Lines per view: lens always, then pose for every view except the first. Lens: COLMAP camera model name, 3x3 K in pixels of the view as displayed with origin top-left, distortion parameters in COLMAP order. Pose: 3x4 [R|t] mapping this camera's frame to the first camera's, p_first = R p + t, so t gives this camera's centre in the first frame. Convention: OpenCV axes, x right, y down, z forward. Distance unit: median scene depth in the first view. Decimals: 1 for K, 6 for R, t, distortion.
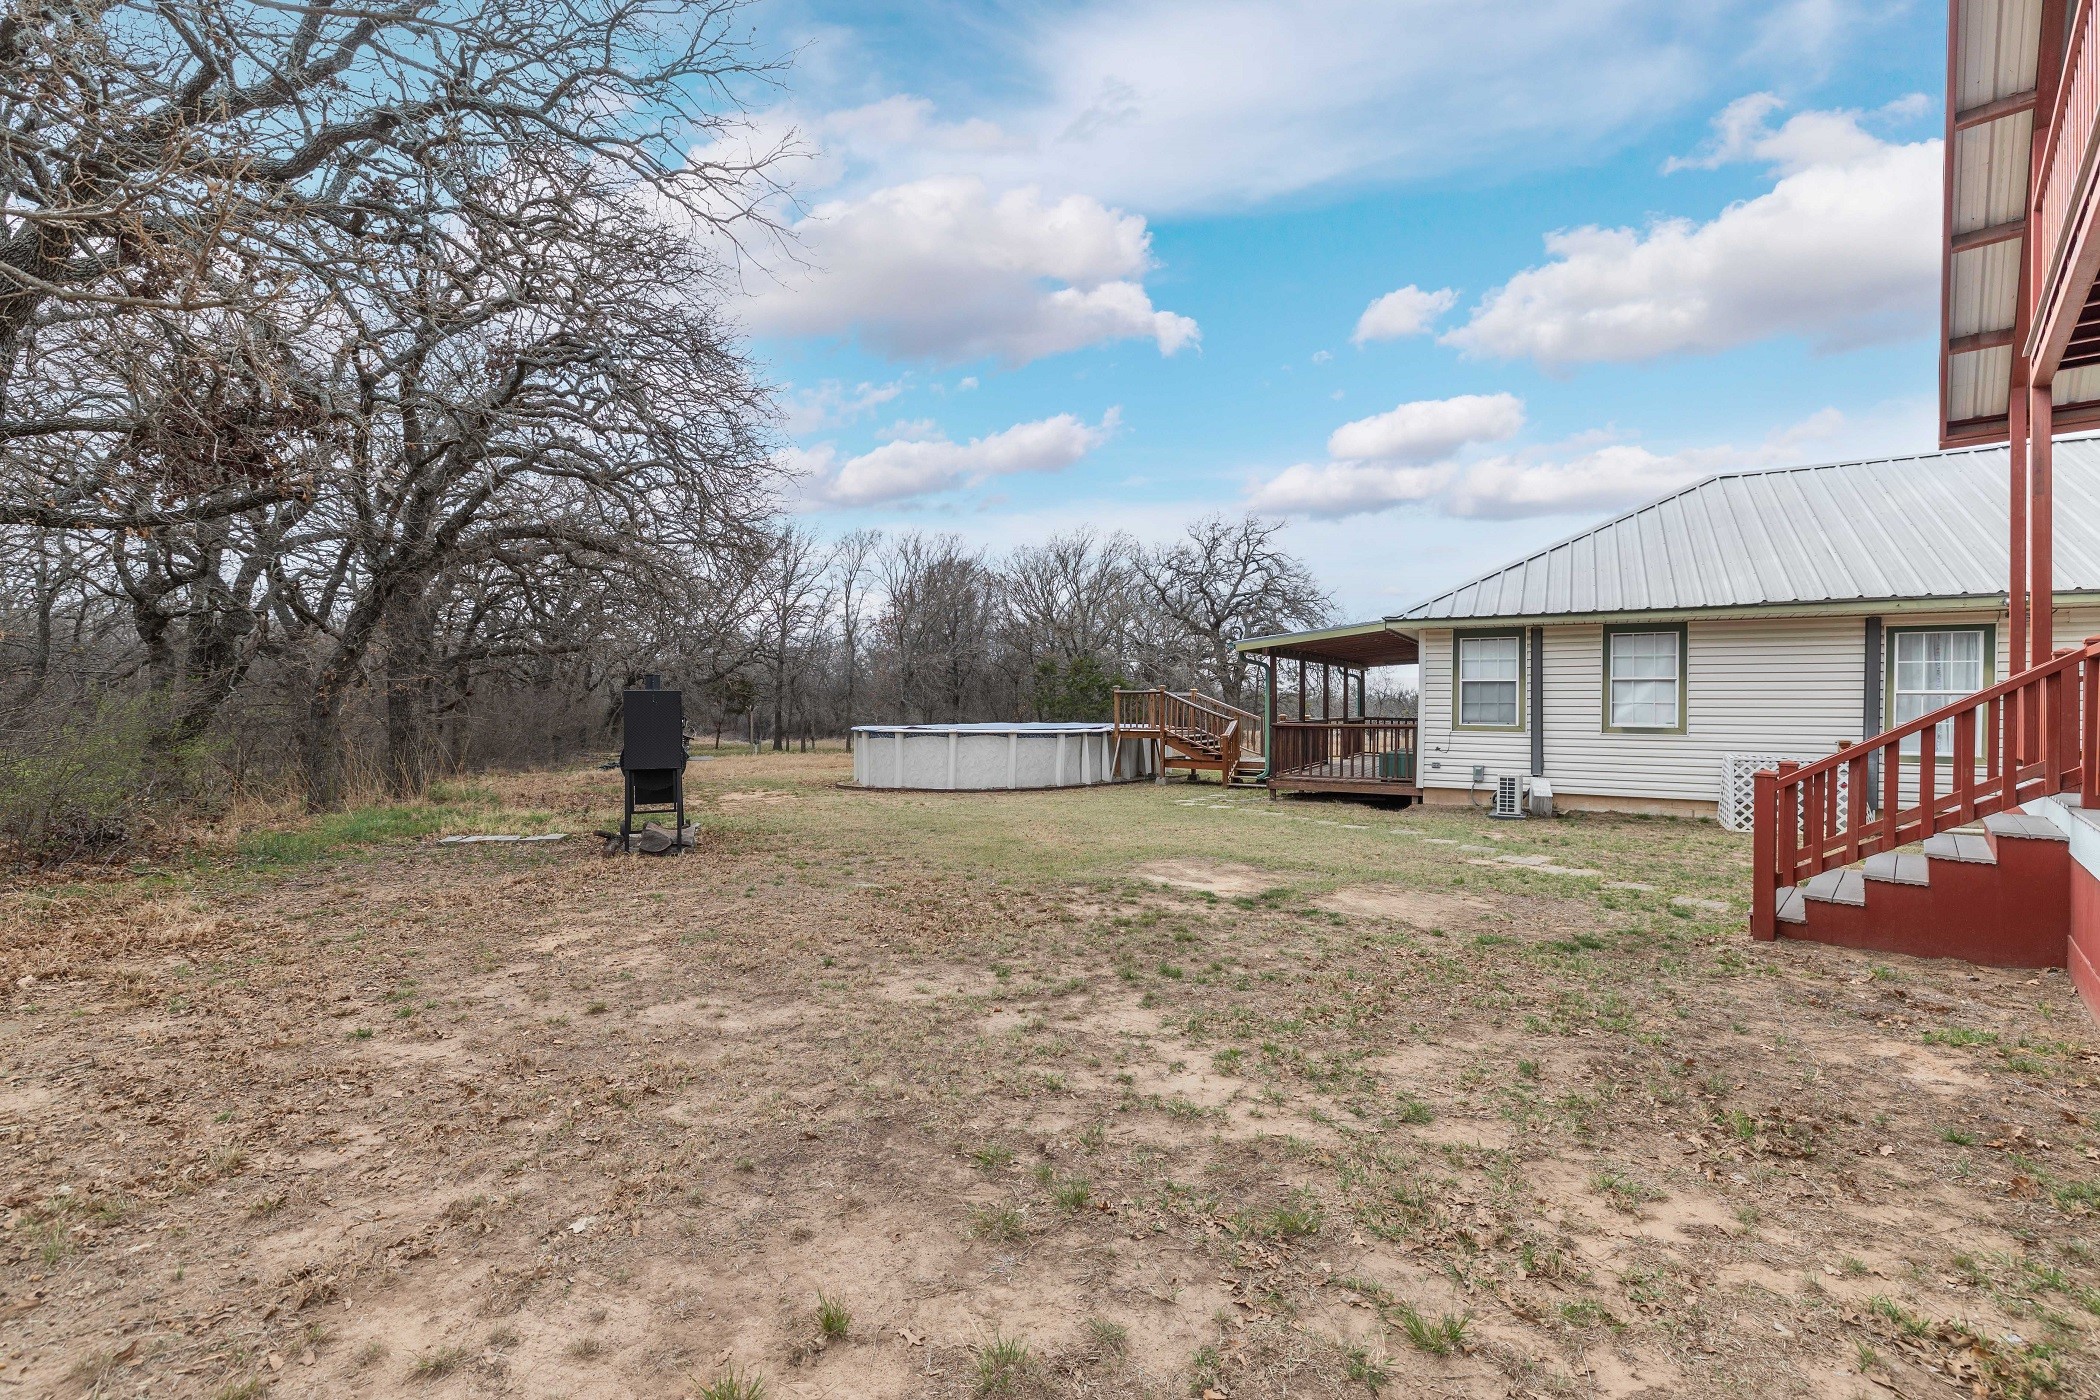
lens RADIAL K [[917.4, 0, 1047.5], [0, 917.4, 708.1], [0, 0, 1]] dist [0.000161, -0.000025]
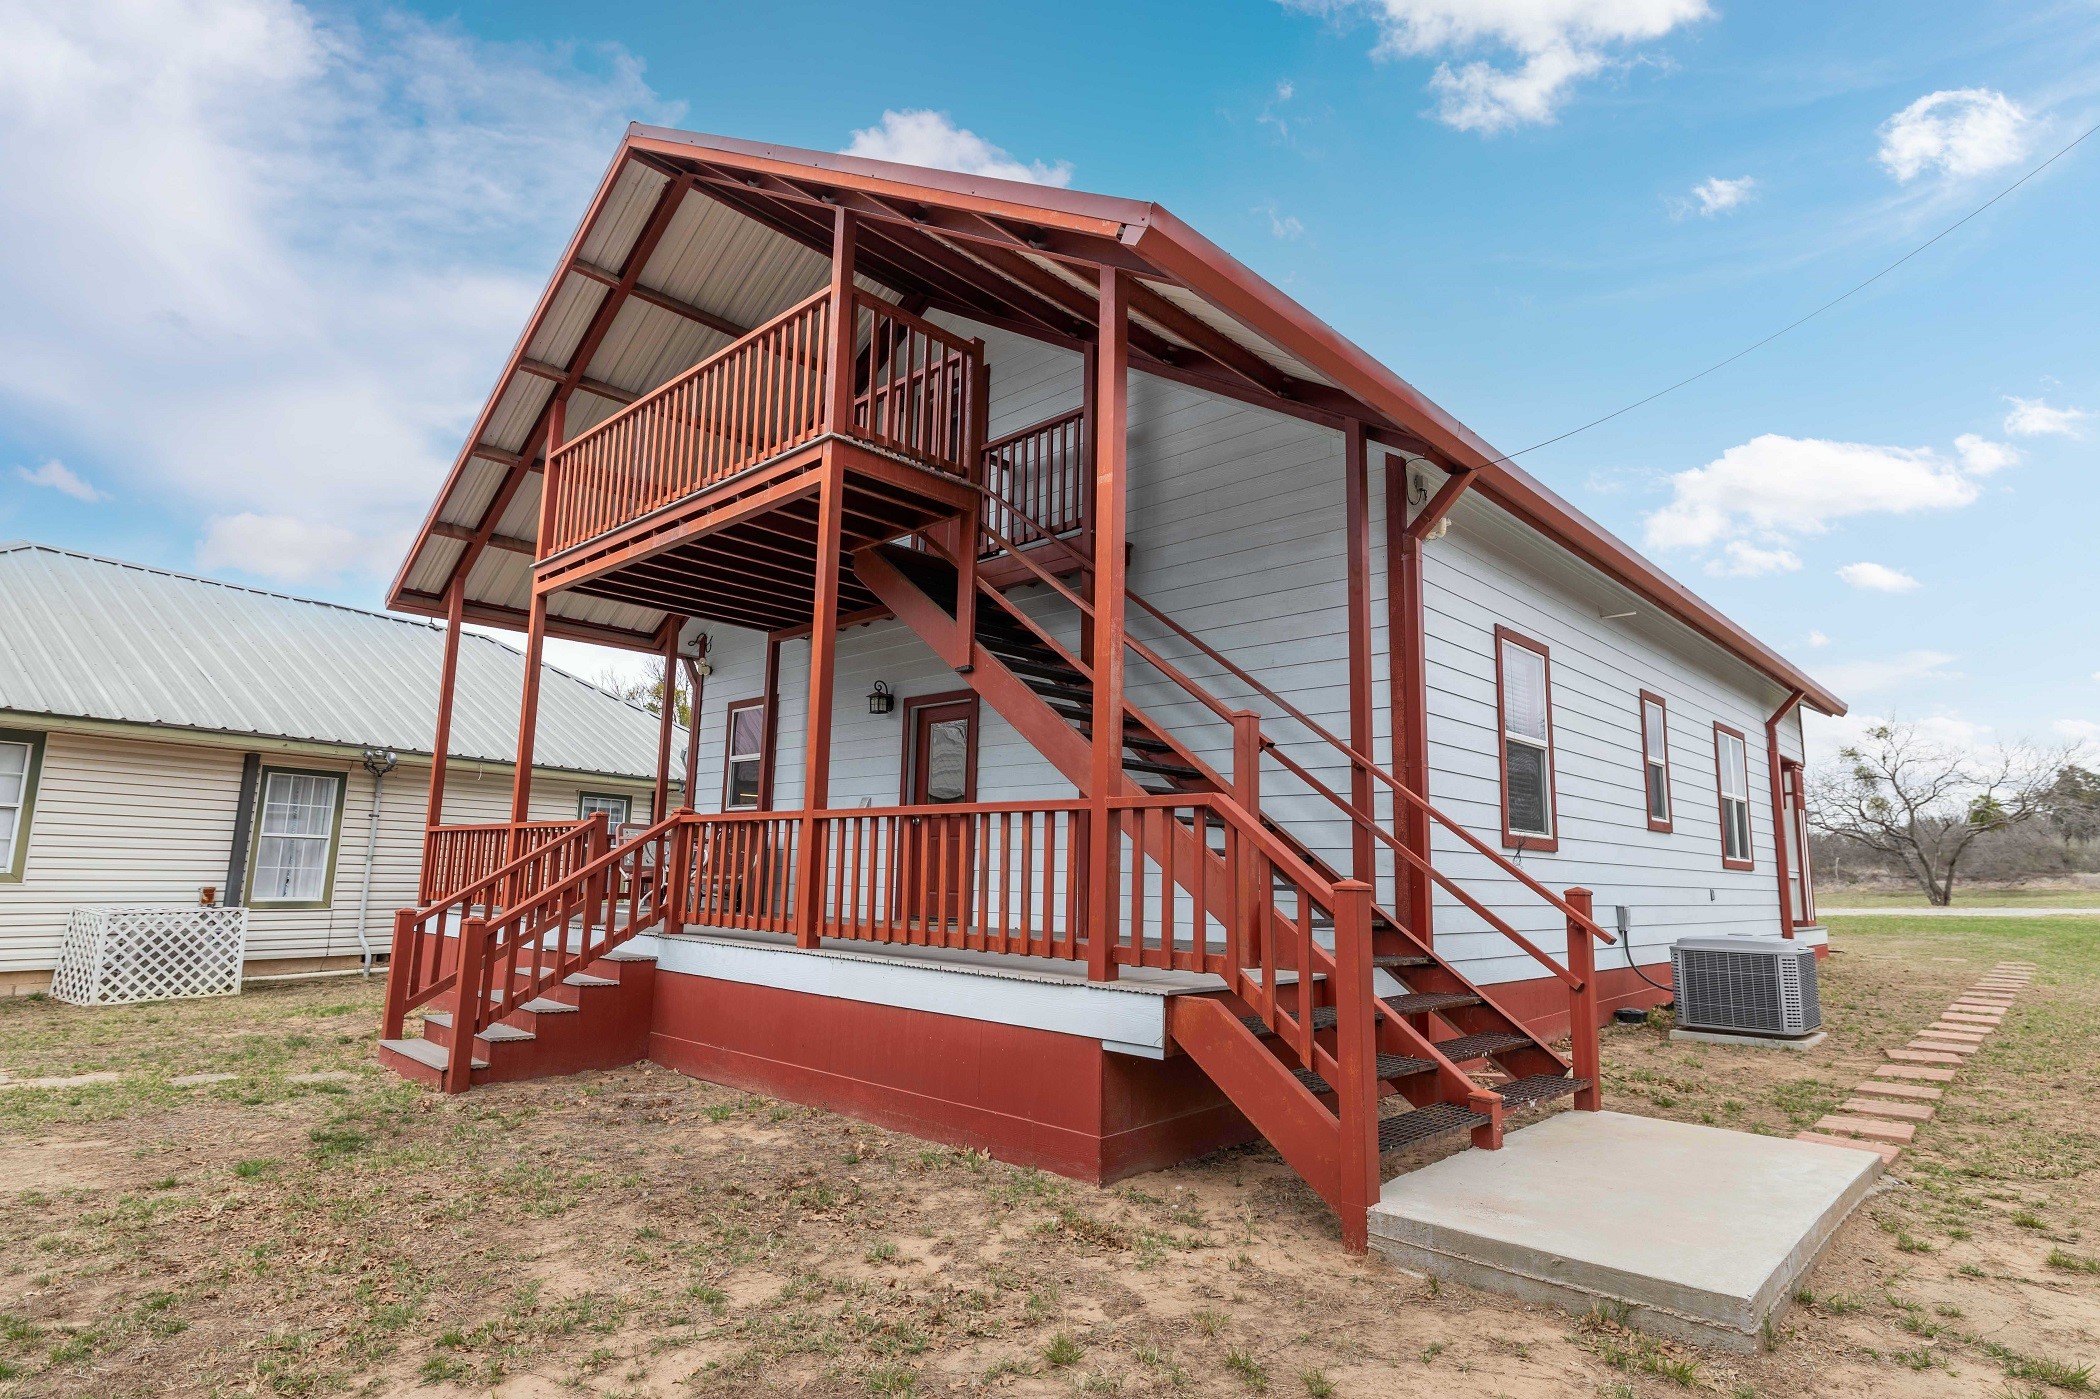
lens RADIAL K [[1094.3, 0, 1046.9], [0, 1094.3, 702.0], [0, 0, 1]] dist [0.001016, 0.000766]
pose [[0.003759, 0.151610, 0.988433, -0.489979], [-0.021177, 0.988231, -0.151498, 0.003556], [-0.999769, -0.020363, 0.006925, 0.406140]]
